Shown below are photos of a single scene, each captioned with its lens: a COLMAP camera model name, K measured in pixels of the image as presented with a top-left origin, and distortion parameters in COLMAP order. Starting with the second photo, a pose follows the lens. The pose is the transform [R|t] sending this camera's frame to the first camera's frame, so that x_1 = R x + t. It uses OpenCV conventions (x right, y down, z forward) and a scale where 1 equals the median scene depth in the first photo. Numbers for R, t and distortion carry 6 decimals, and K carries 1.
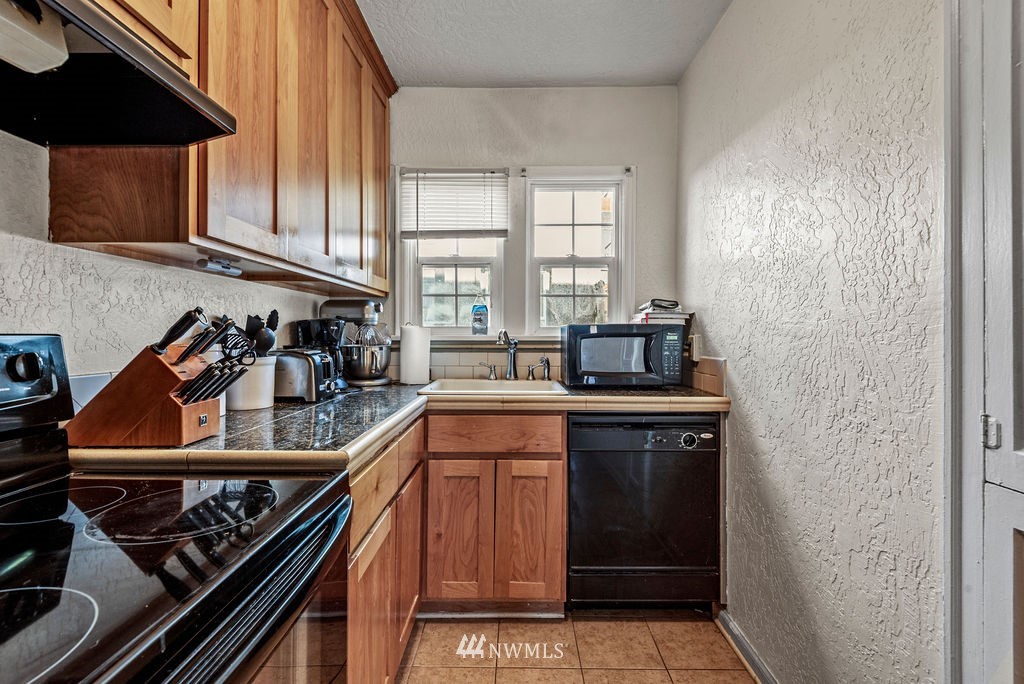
lens RADIAL K [[471.7, 0, 520.0], [0, 471.7, 335.8], [0, 0, 1]] dist [0.019709, -0.012880]
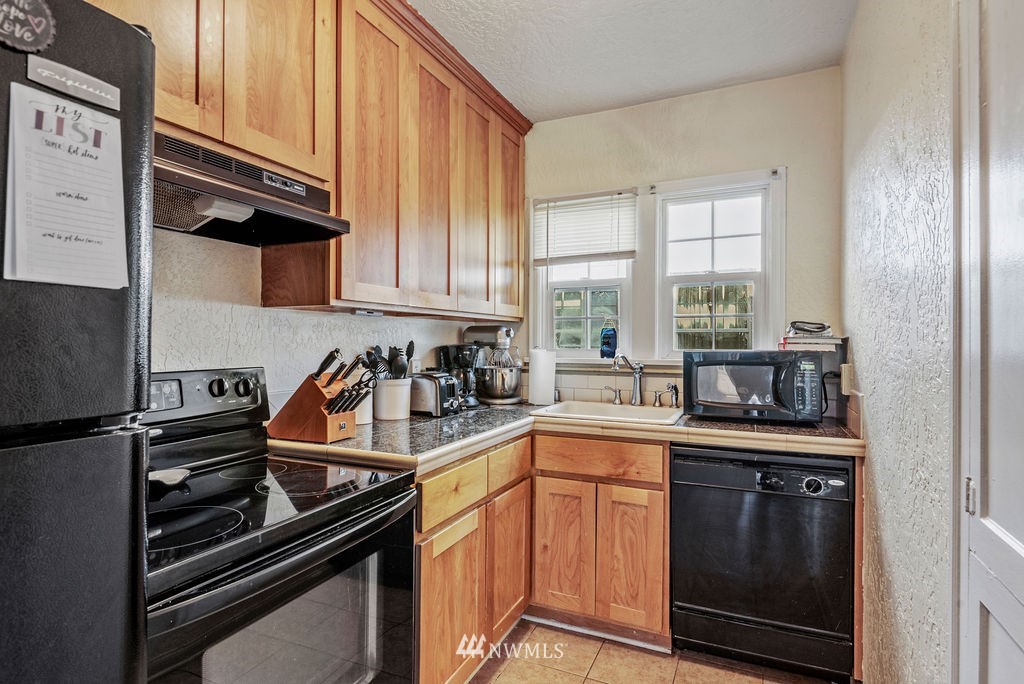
lens RADIAL K [[539.5, 0, 515.4], [0, 539.5, 342.9], [0, 0, 1]] dist [0.006781, -0.006227]
pose [[0.909054, 0.002593, -0.416670, 0.272896], [-0.003235, 0.999994, -0.000835, -0.041690], [0.416665, 0.002107, 0.909057, -0.145695]]
